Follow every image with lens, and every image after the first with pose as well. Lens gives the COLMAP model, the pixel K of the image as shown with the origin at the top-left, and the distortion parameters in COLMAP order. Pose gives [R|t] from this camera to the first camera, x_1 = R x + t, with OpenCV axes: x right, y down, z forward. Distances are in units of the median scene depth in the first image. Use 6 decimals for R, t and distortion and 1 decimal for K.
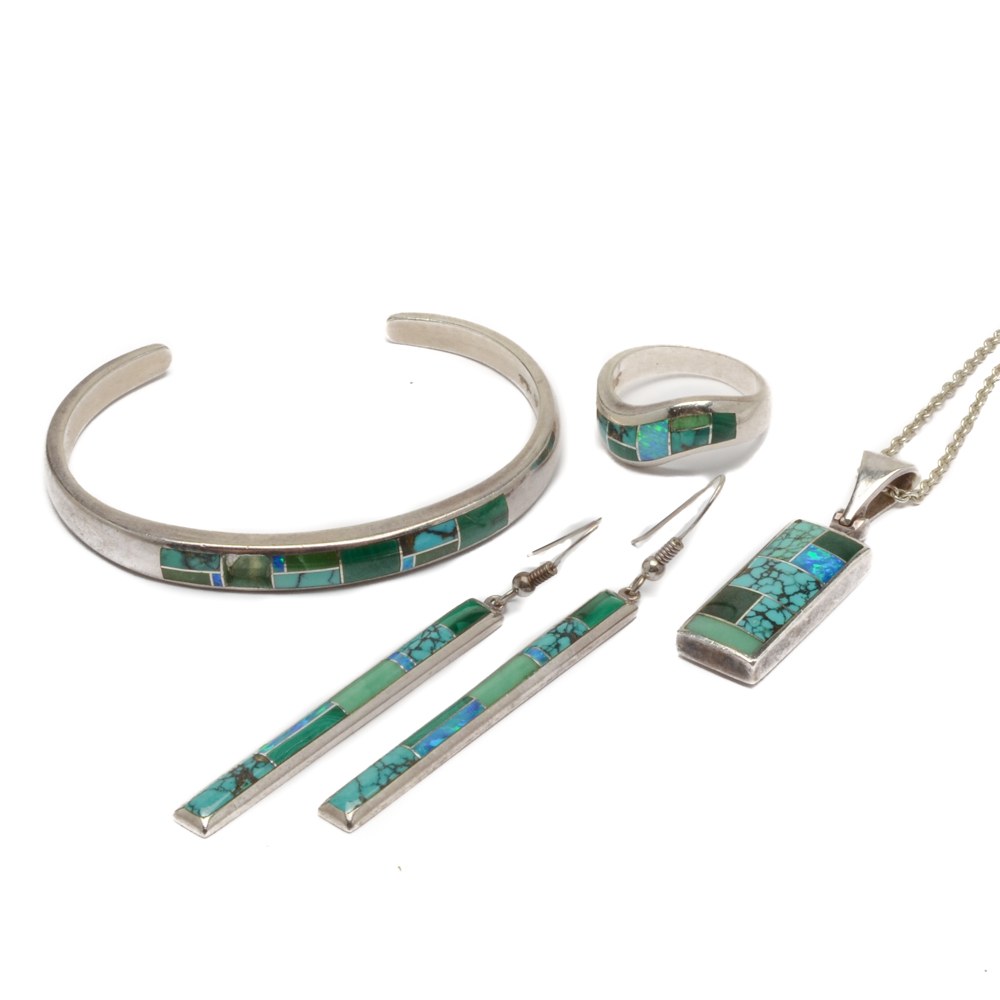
lens RADIAL K [[3559.5, 0, 500.1], [0, 3559.5, 500.2], [0, 0, 1]] dist [-0.123321, 0.000000]
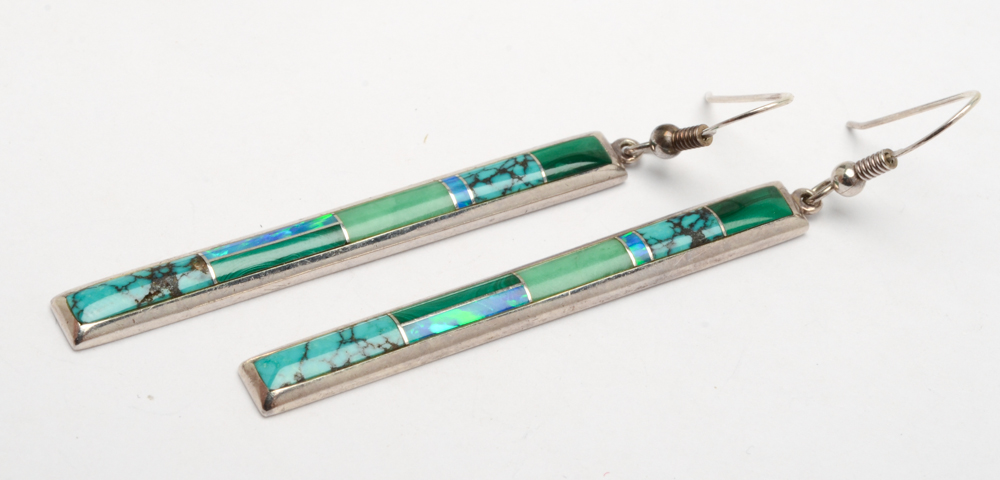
lens RADIAL K [[2536.3, 0, 500.3], [0, 2536.3, 240.0], [0, 0, 1]] dist [0.015737, 0.000000]
pose [[0.932386, 0.333804, -0.138675, 0.053042], [-0.311188, 0.936461, 0.161873, -0.029978], [0.183897, -0.107775, 0.977019, 0.497007]]
